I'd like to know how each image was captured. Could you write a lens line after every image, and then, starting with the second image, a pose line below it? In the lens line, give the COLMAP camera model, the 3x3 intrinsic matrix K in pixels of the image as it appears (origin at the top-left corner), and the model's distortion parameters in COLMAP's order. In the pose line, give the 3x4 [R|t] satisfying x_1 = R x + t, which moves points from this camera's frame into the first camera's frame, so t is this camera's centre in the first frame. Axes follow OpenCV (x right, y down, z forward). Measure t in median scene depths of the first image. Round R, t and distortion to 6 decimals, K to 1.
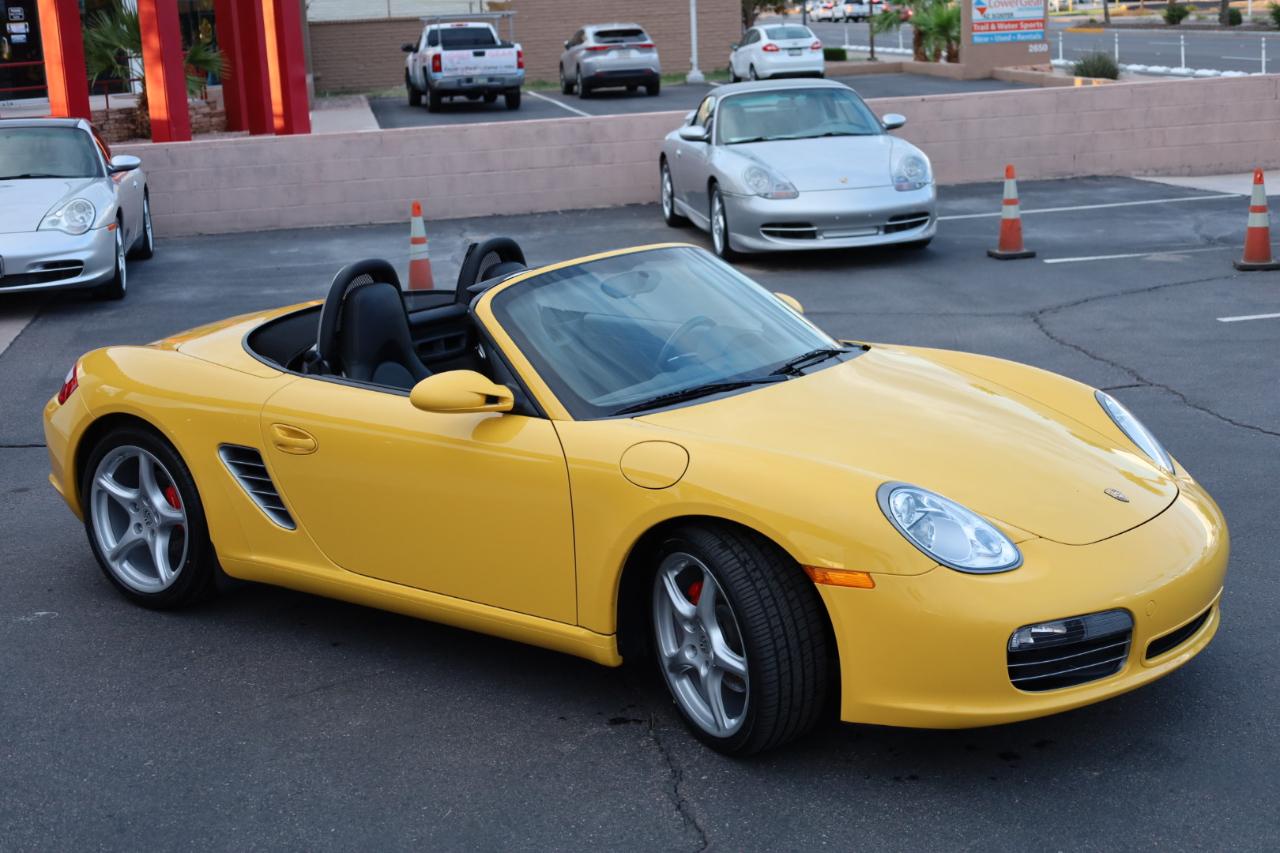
lens RADIAL K [[1794.2, 0, 640.0], [0, 1794.2, 426.5], [0, 0, 1]] dist [-0.011429, 0.067938]
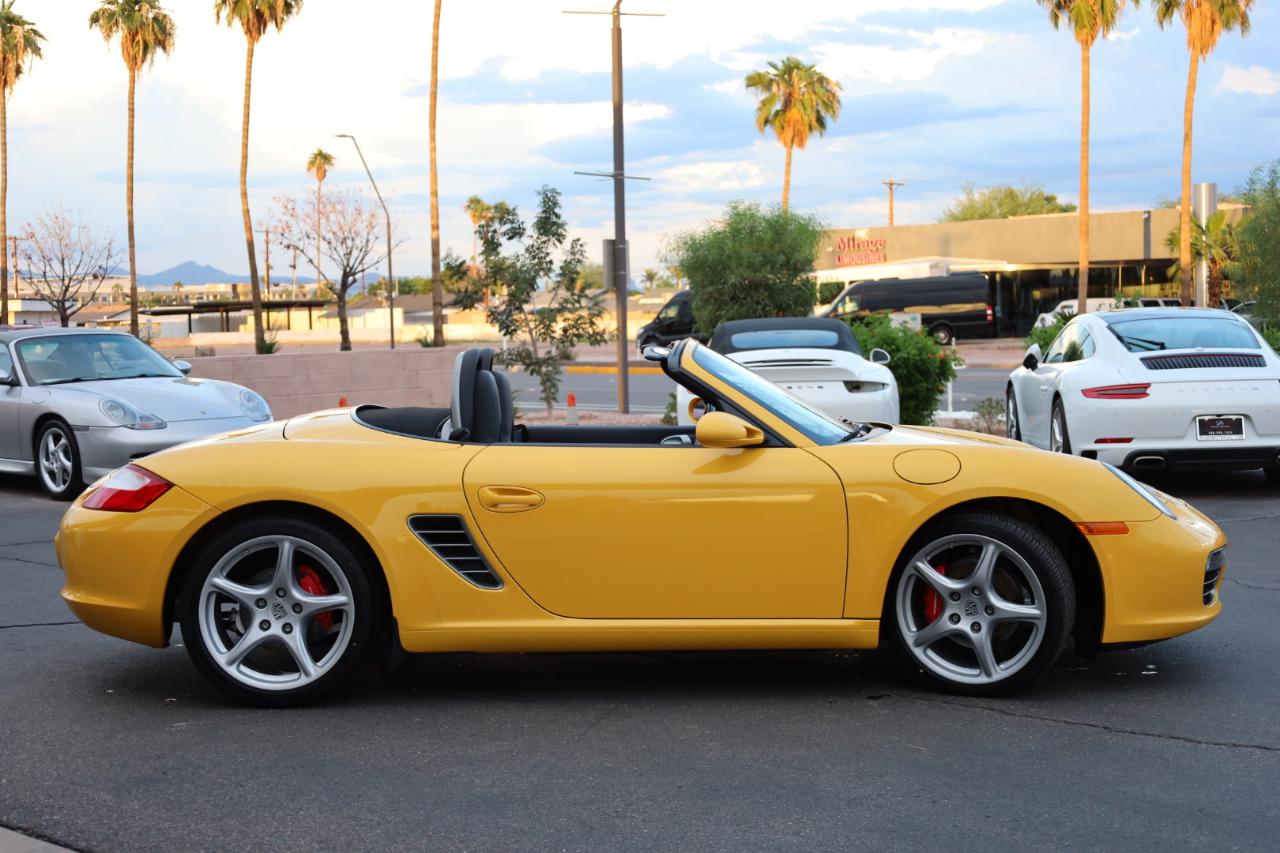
lens RADIAL K [[1825.6, 0, 640.0], [0, 1825.6, 426.5], [0, 0, 1]] dist [0.024036, 0.090461]
pose [[0.792411, -0.009216, 0.609918, -0.876578], [0.124673, 0.981226, -0.147149, 0.148357], [-0.597111, 0.192643, 0.778683, 0.119962]]
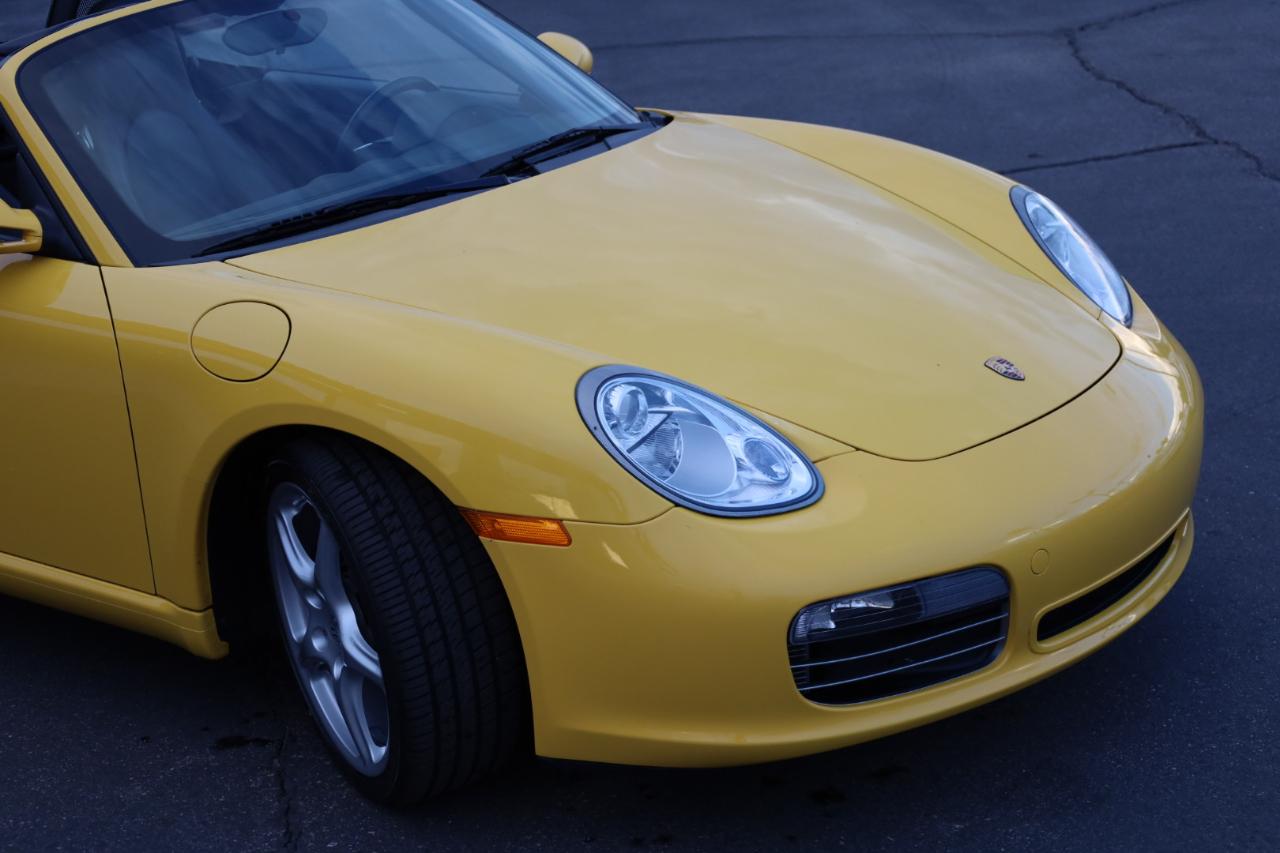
lens RADIAL K [[2459.8, 0, 640.0], [0, 2459.8, 426.5], [0, 0, 1]] dist [-0.014310, -0.005145]
pose [[0.999587, -0.025703, -0.012822, 0.146328], [0.026871, 0.994496, 0.101273, -0.029413], [0.010149, -0.101575, 0.994776, 0.157077]]
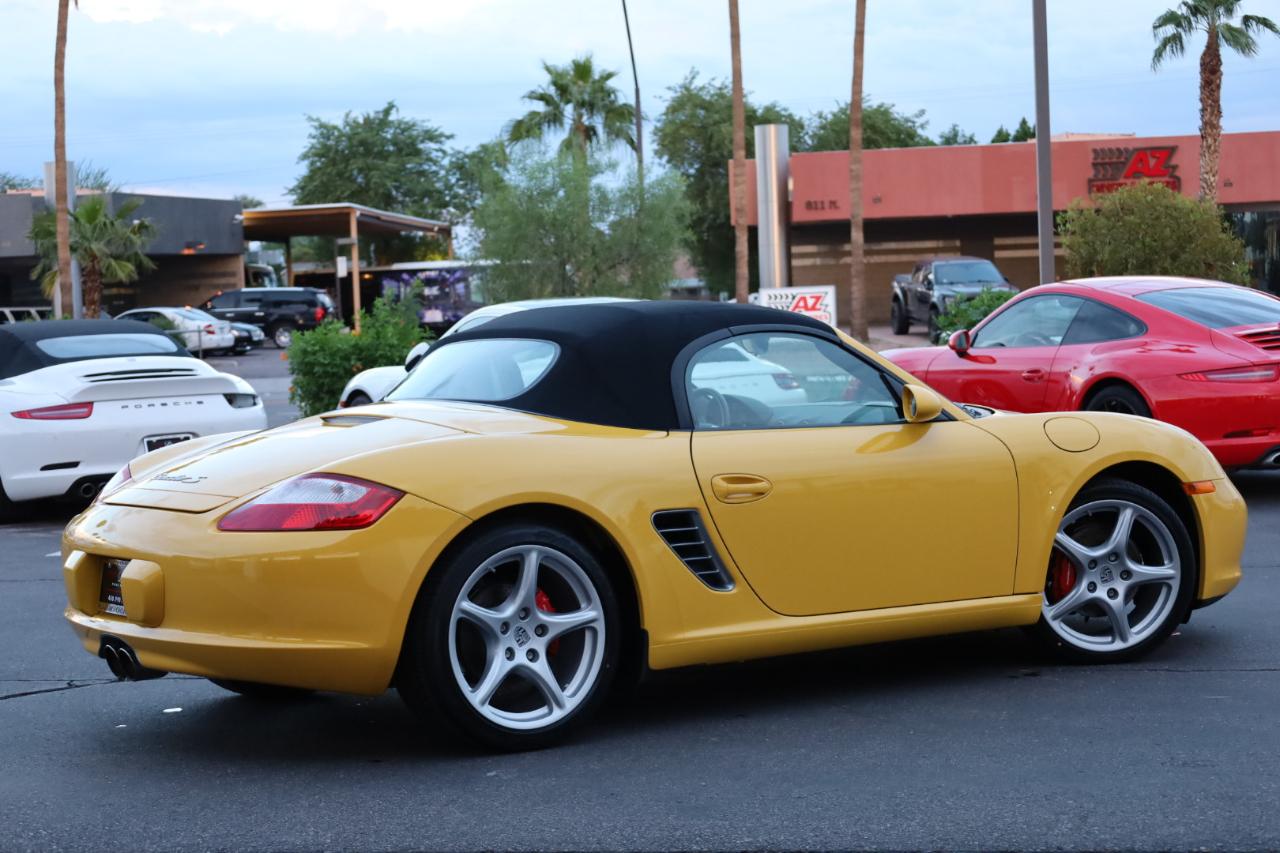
lens RADIAL K [[2459.8, 0, 640.0], [0, 2459.8, 426.5], [0, 0, 1]] dist [-0.014310, -0.005145]
pose [[0.323335, -0.018620, 0.946101, -1.597086], [0.235809, 0.969851, -0.061501, 0.048023], [-0.916433, 0.242984, 0.317977, 0.697697]]
